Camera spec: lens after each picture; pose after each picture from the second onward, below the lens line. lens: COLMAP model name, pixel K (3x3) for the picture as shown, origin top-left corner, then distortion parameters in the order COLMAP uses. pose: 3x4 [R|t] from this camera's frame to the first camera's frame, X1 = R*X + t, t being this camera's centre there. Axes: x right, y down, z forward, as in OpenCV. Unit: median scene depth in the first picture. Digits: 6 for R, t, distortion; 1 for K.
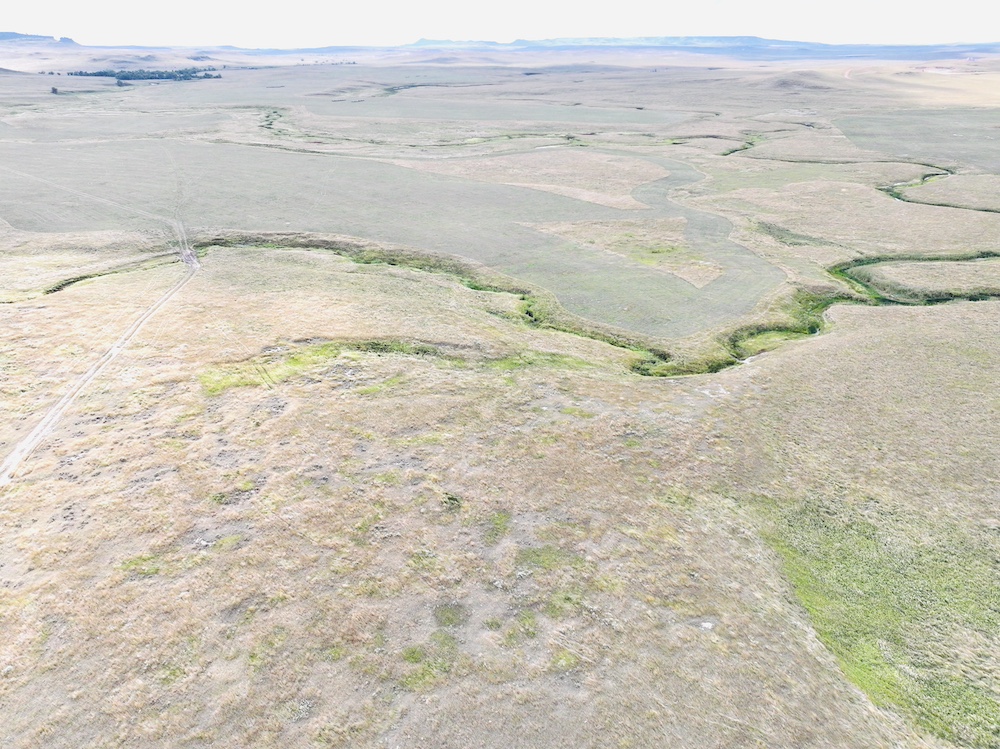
lens RADIAL K [[704.5, 0, 502.0], [0, 704.5, 369.5], [0, 0, 1]] dist [-0.000131, 0.016776]
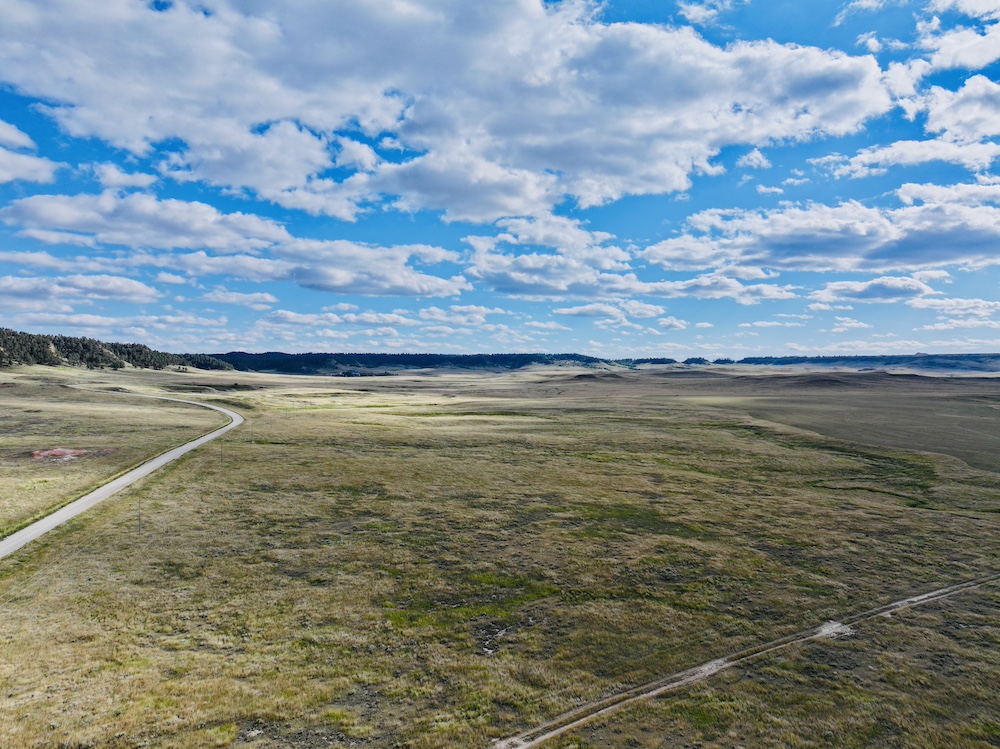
lens RADIAL K [[704.5, 0, 499.3], [0, 704.5, 370.2], [0, 0, 1]] dist [-0.000131, 0.016776]
pose [[0.366790, -0.002870, -0.930299, 0.003319], [-0.396982, 0.903895, -0.159307, 0.229326], [0.841350, 0.427744, 0.330400, 0.096729]]
